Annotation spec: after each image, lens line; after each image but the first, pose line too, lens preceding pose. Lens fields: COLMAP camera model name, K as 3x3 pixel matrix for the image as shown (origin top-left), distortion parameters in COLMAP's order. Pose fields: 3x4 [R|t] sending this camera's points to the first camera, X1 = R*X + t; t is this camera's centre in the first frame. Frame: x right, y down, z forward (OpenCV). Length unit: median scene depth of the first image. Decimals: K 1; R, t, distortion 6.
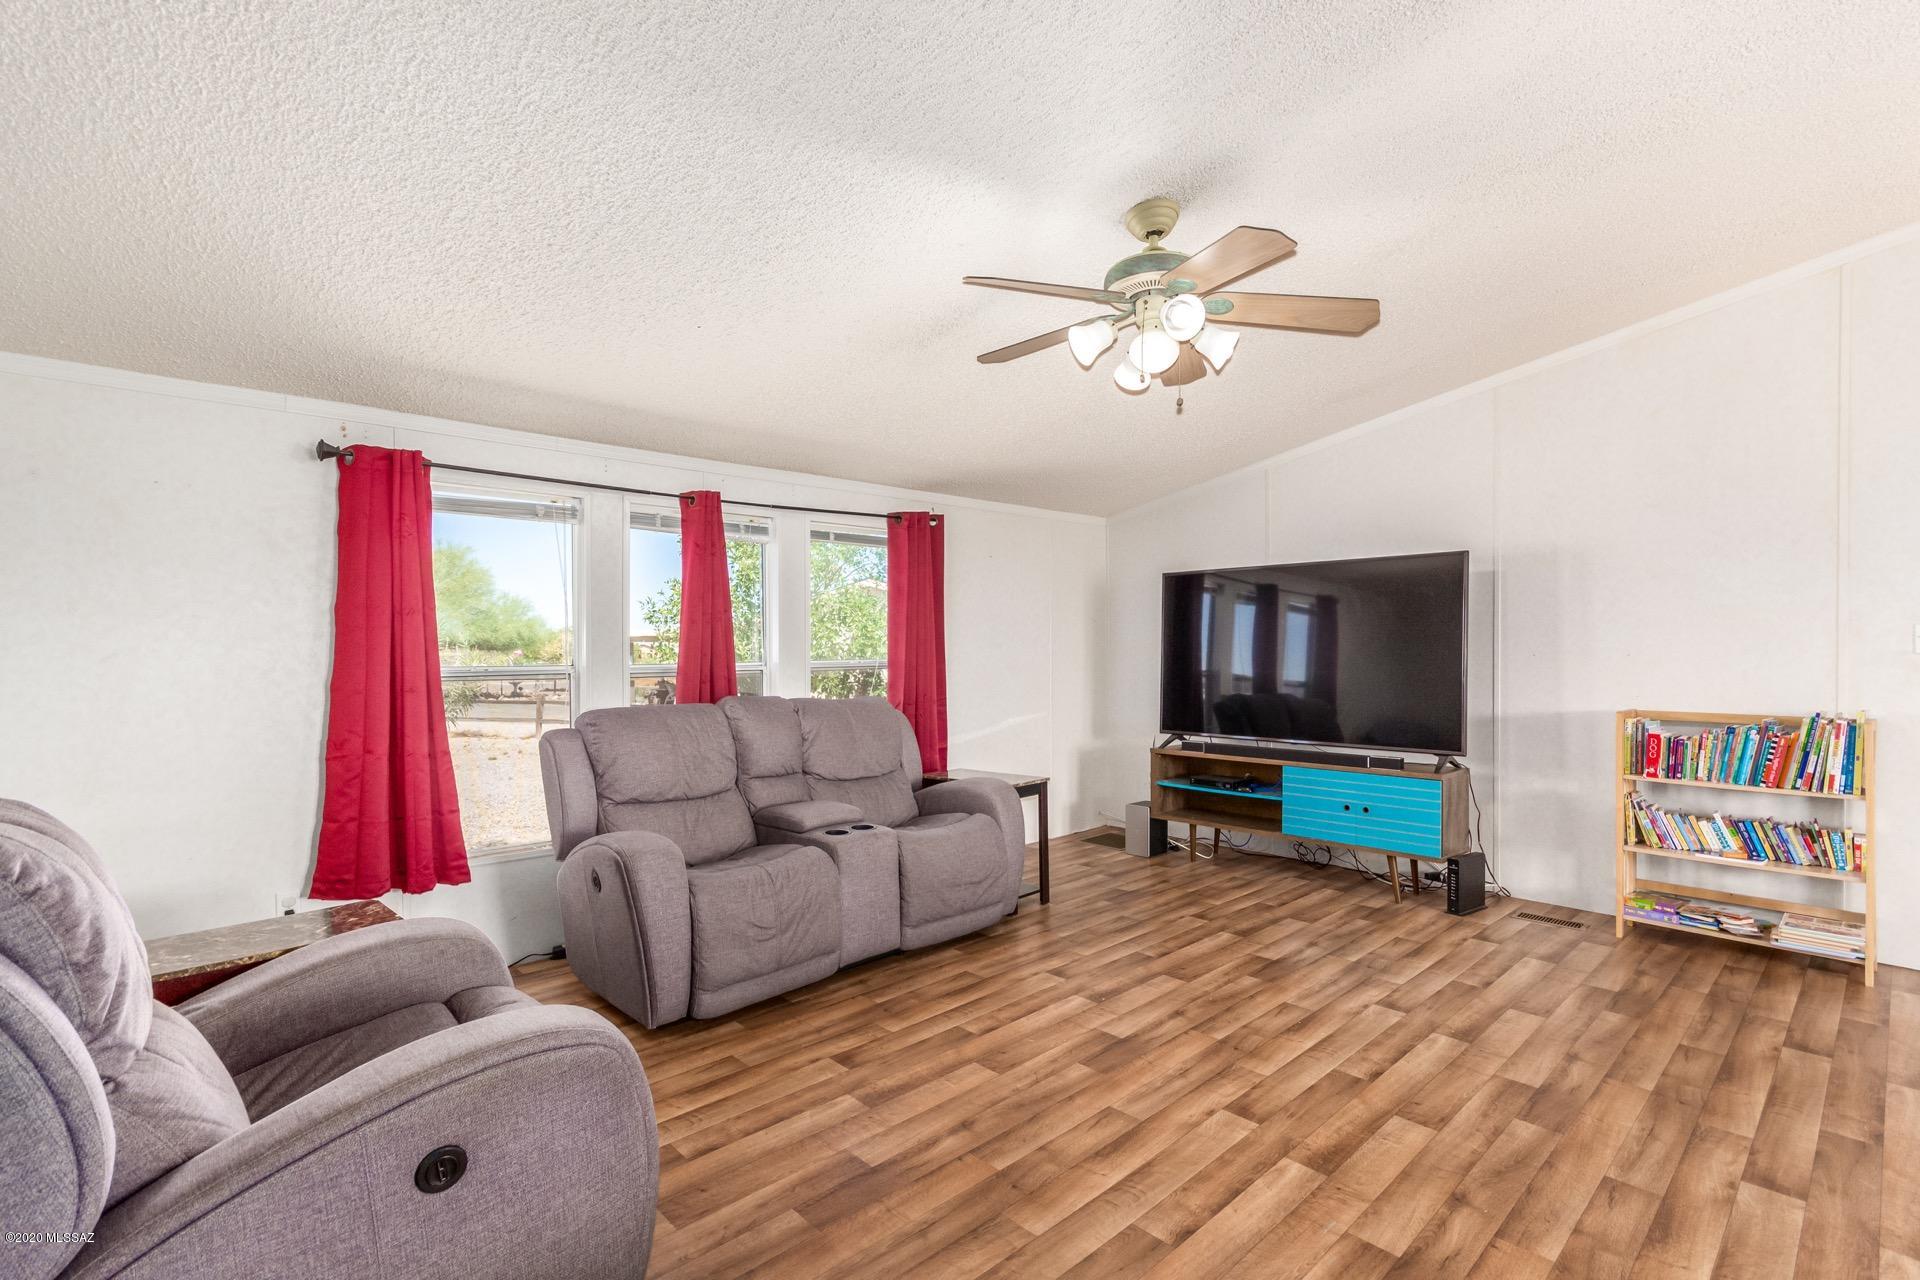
lens RADIAL K [[893.0, 0, 956.6], [0, 893.0, 656.1], [0, 0, 1]] dist [0.002752, 0.000157]
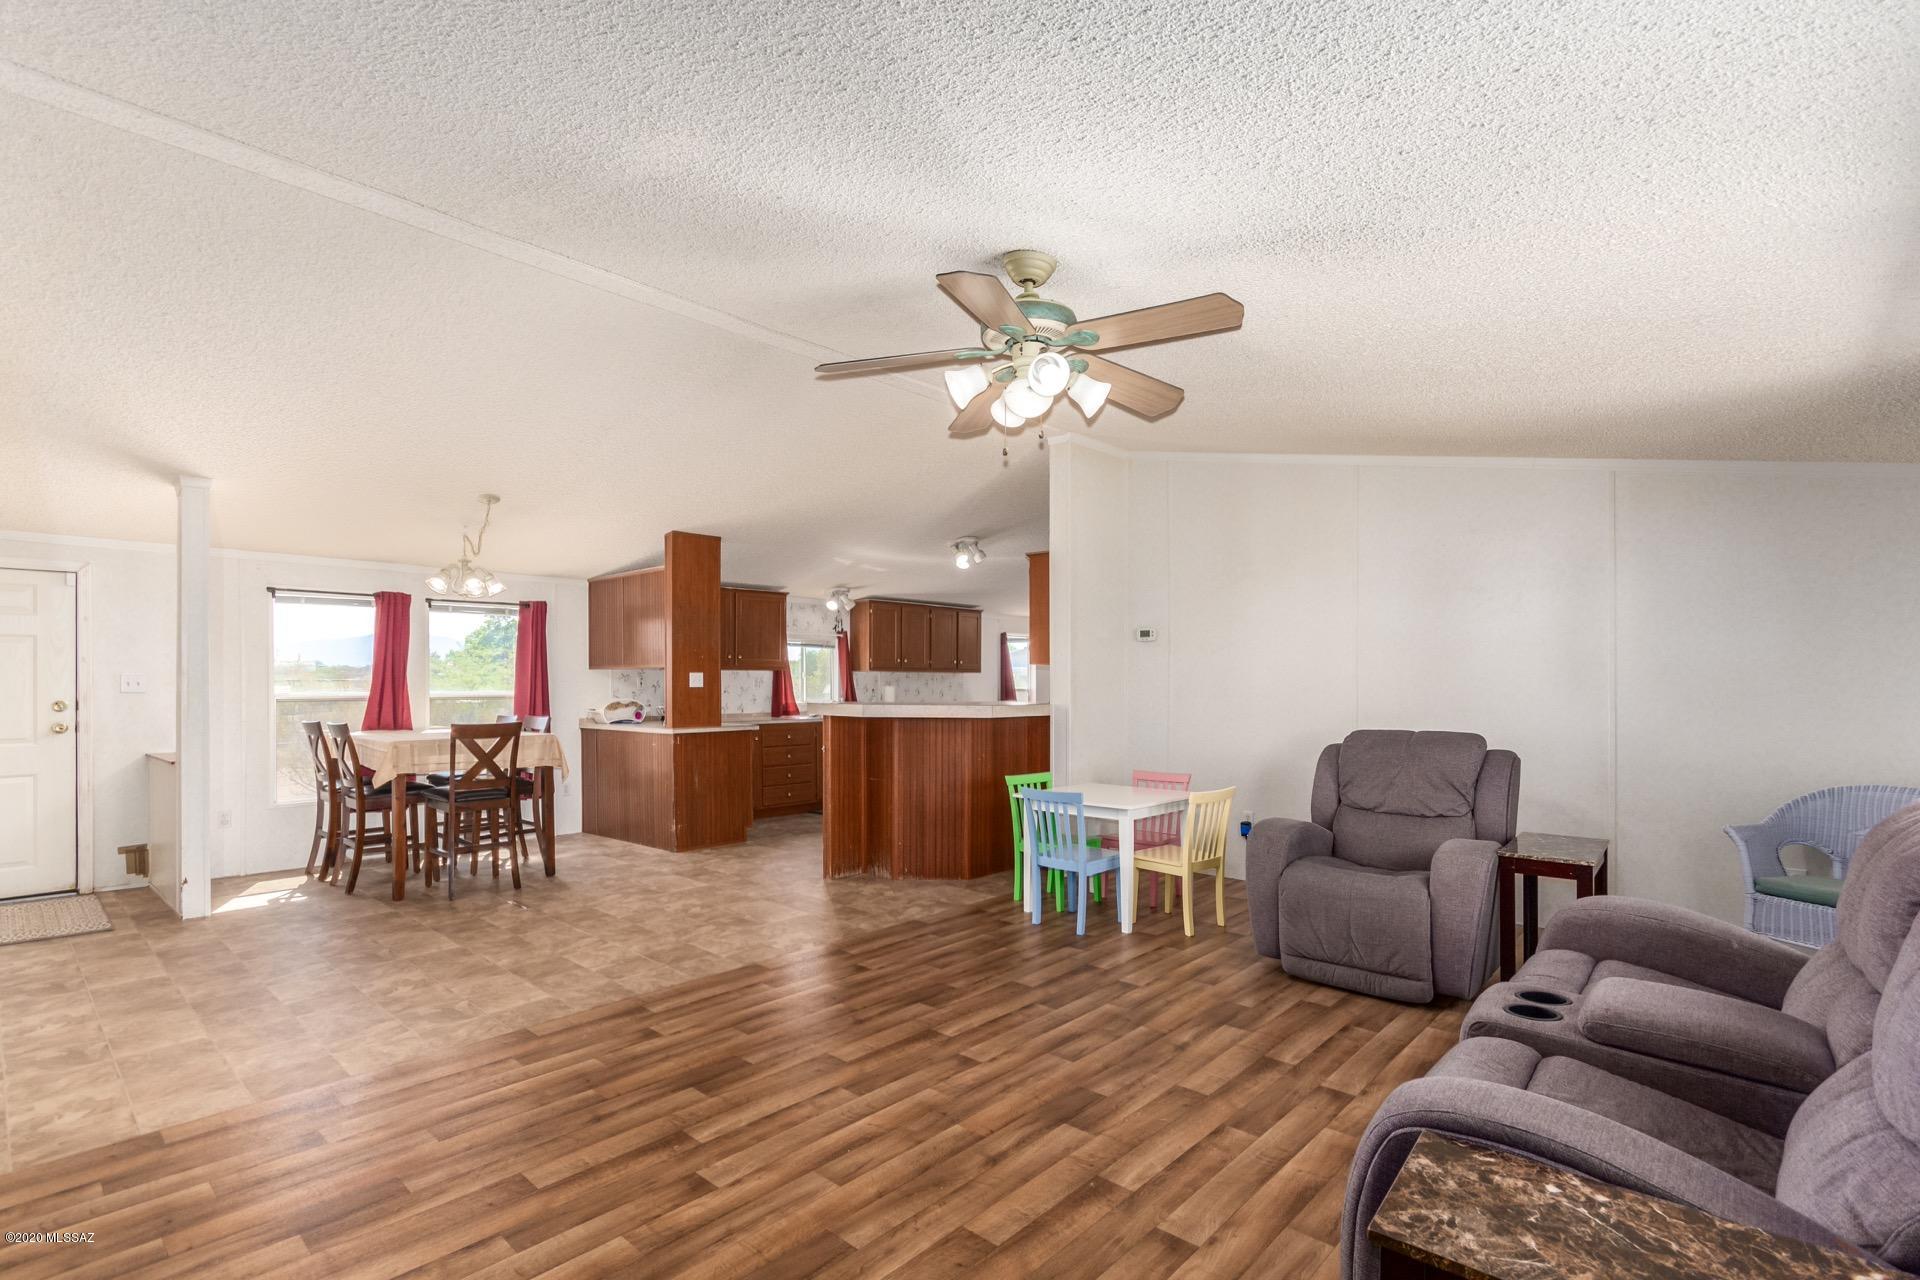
lens RADIAL K [[893.0, 0, 956.6], [0, 893.0, 656.1], [0, 0, 1]] dist [0.002752, 0.000157]
pose [[-0.997320, 0.004907, -0.072995, 0.346730], [0.005854, 0.999902, -0.012753, -0.028656], [0.072925, -0.013146, -0.997251, 1.841925]]
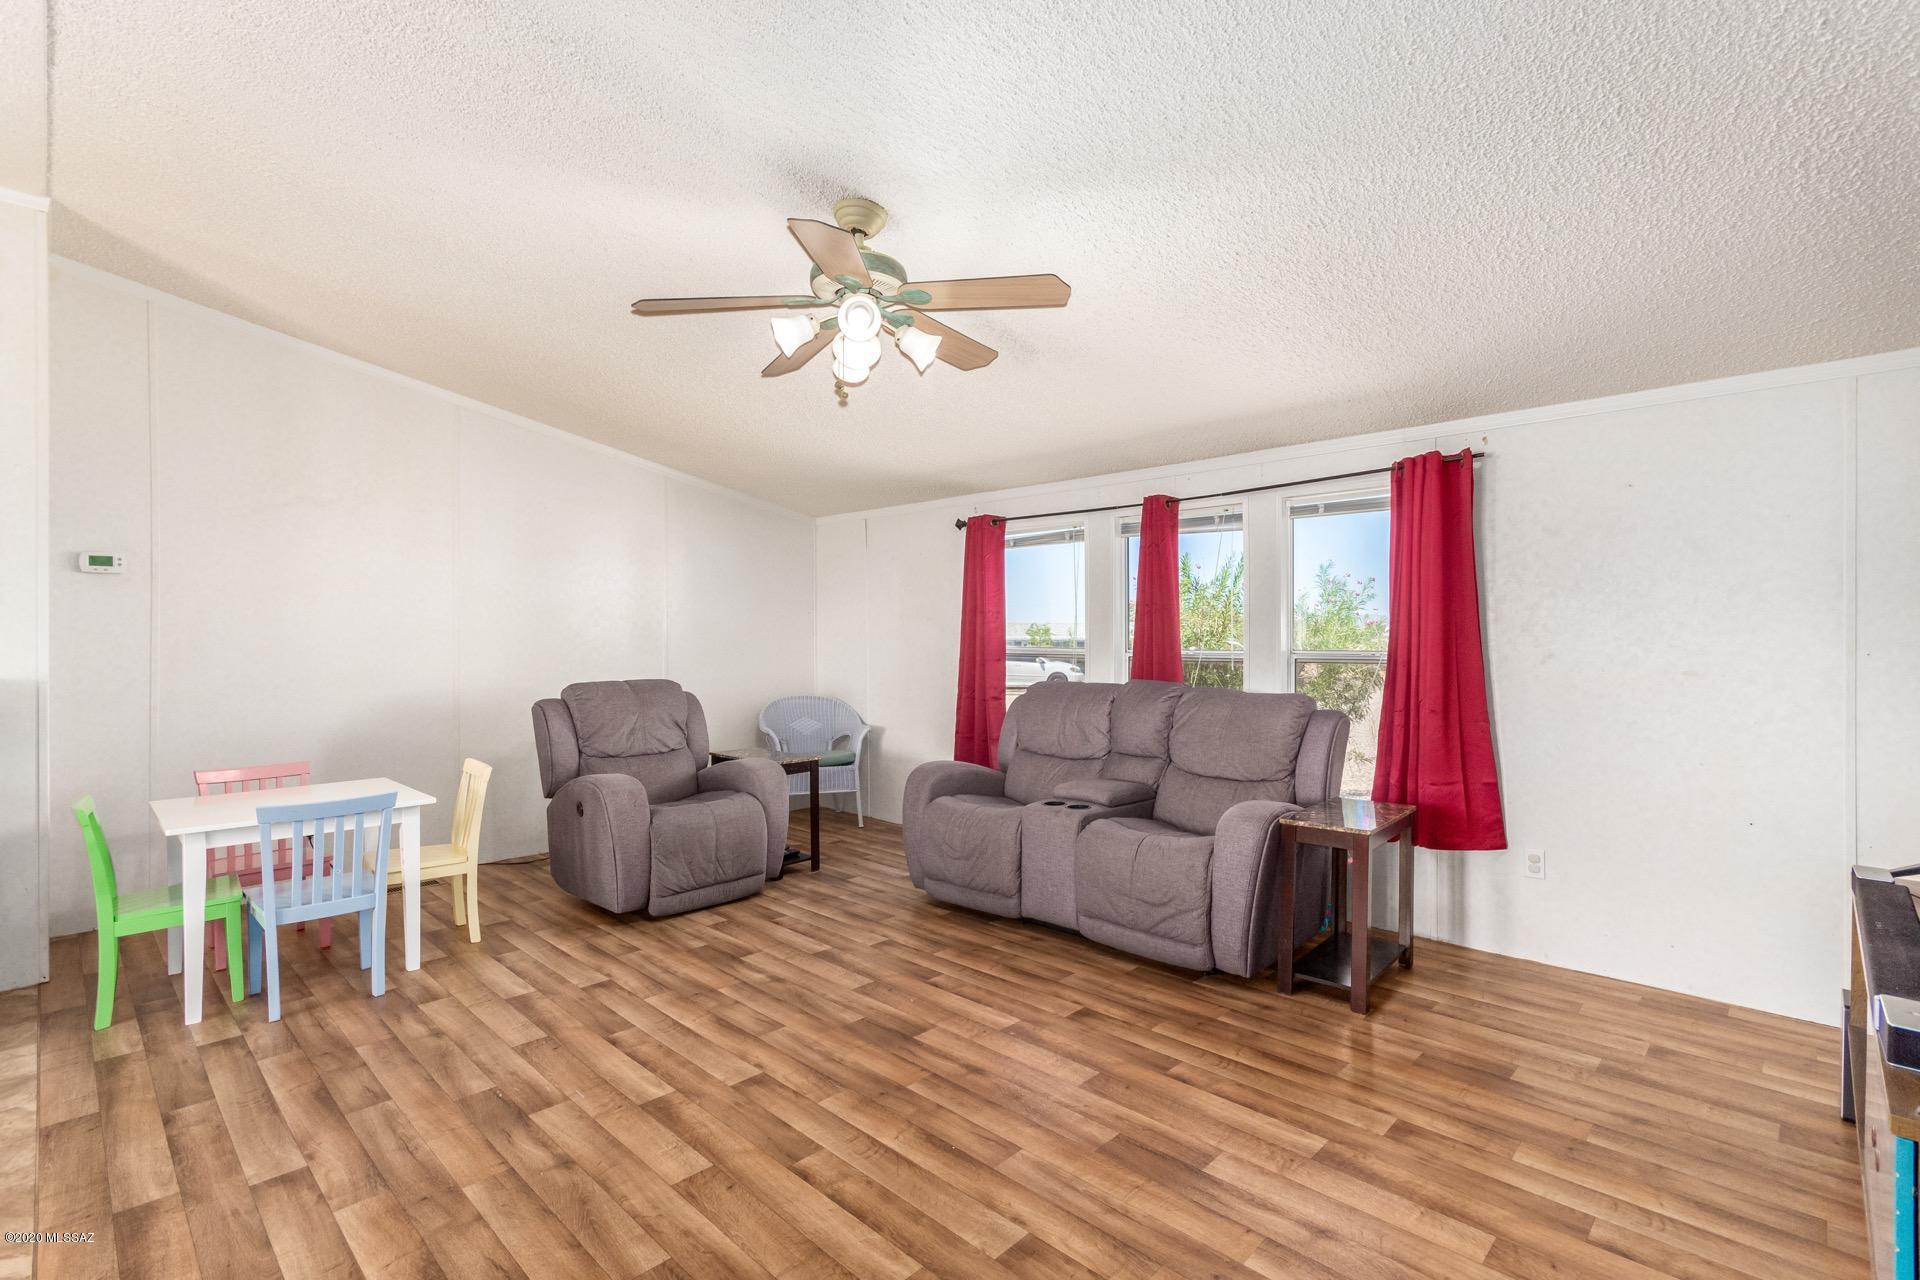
lens RADIAL K [[890.6, 0, 968.9], [0, 890.6, 632.5], [0, 0, 1]] dist [-0.001397, -0.000017]
pose [[0.049132, 0.003094, -0.998788, 1.130410], [-0.011929, 0.999926, 0.002510, -0.018423], [0.998721, 0.011791, 0.049165, 0.981750]]
